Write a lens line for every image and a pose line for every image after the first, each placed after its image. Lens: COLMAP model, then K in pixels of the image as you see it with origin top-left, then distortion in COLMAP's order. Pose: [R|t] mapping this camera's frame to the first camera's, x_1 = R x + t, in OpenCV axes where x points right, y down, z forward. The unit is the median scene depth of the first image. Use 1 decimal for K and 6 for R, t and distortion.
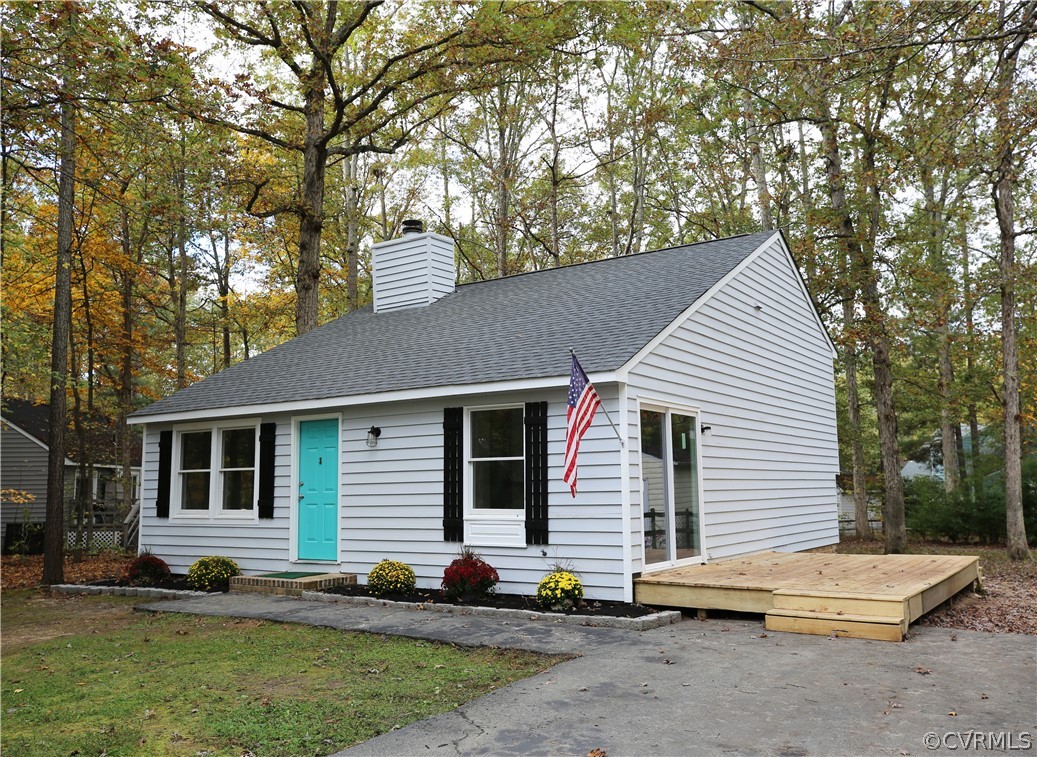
lens RADIAL K [[904.8, 0, 525.2], [0, 904.8, 371.2], [0, 0, 1]] dist [-0.001058, 0.001563]
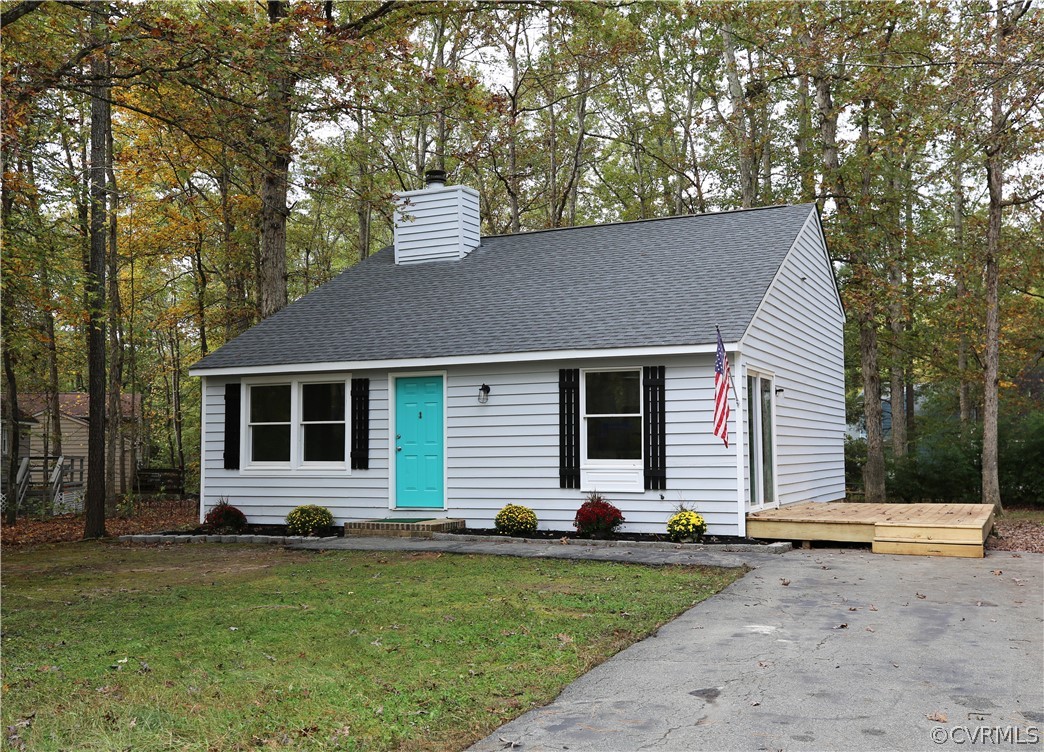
lens RADIAL K [[1109.7, 0, 515.1], [0, 1109.7, 375.9], [0, 0, 1]] dist [0.025946, 0.000000]
pose [[0.988888, 0.016568, 0.147739, -0.327763], [-0.025480, 0.997954, 0.058634, -0.027660], [-0.146466, -0.061747, 0.987287, -0.316964]]
